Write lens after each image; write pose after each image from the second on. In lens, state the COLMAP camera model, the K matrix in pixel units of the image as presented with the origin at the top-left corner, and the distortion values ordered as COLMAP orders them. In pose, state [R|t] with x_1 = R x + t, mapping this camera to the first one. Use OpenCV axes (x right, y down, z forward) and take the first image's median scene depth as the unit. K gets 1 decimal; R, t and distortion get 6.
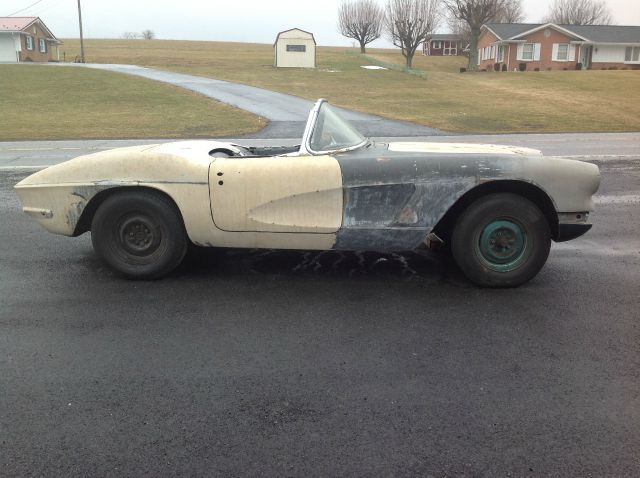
lens RADIAL K [[616.5, 0, 320.0], [0, 616.5, 239.0], [0, 0, 1]] dist [0.096393, -0.194561]
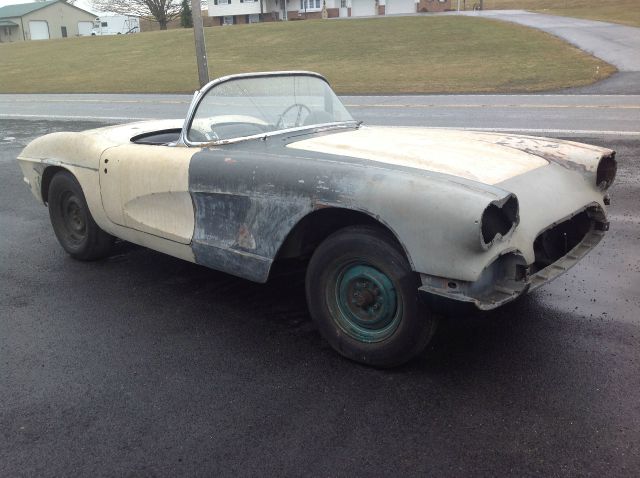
lens RADIAL K [[616.5, 0, 320.0], [0, 616.5, 239.0], [0, 0, 1]] dist [0.096393, -0.194561]
pose [[0.787202, 0.156973, -0.596382, 0.657936], [-0.106420, 0.987132, 0.119352, -0.135520], [0.607443, -0.030487, 0.793778, 0.459003]]
